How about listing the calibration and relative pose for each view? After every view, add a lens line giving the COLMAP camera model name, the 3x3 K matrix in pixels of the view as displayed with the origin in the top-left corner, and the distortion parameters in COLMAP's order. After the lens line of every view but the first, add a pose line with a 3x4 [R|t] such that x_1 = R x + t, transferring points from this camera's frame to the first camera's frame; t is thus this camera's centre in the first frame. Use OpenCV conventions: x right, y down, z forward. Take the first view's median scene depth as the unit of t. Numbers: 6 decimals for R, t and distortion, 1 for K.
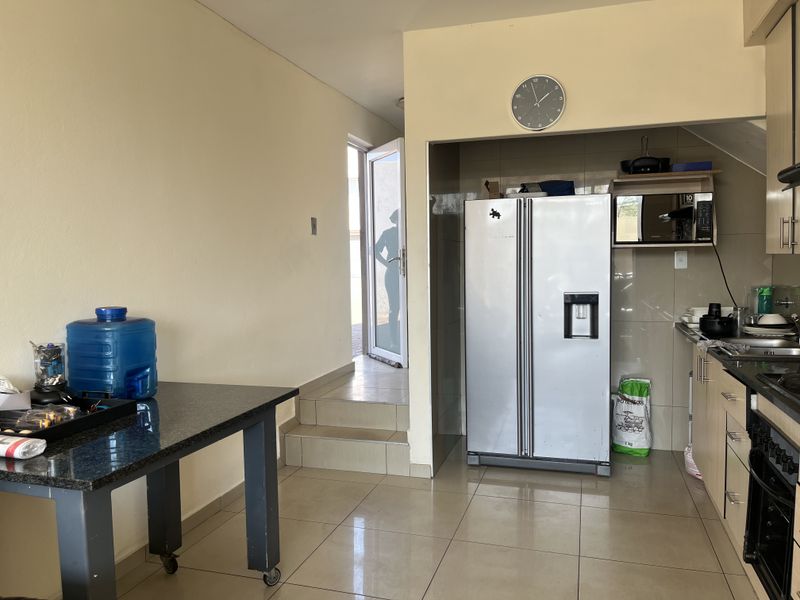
lens RADIAL K [[605.2, 0, 400.0], [0, 605.2, 300.0], [0, 0, 1]] dist [0.101679, -0.143803]
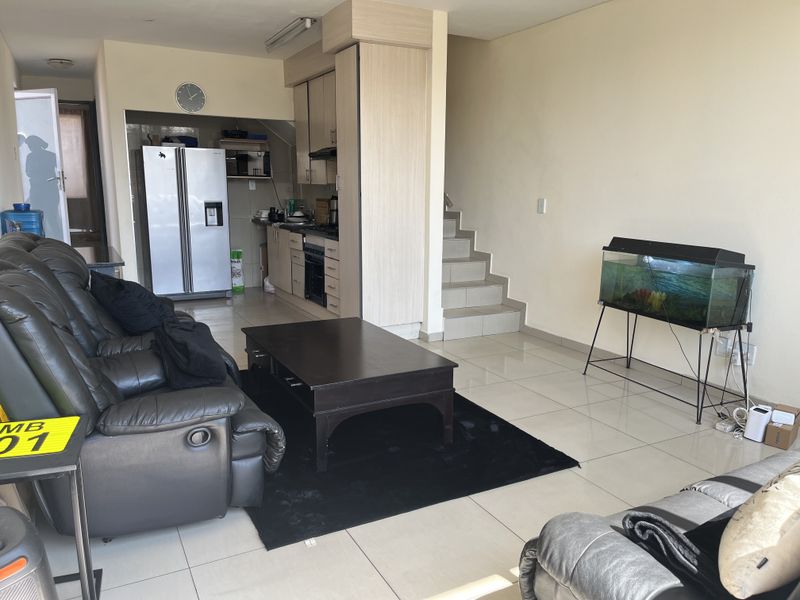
lens RADIAL K [[605.2, 0, 400.0], [0, 605.2, 300.0], [0, 0, 1]] dist [0.101679, -0.143803]
pose [[0.700084, -0.114026, 0.704897, -0.646992], [0.028611, 0.990854, 0.131867, 0.055448], [-0.713487, -0.072150, 0.696944, -0.726789]]
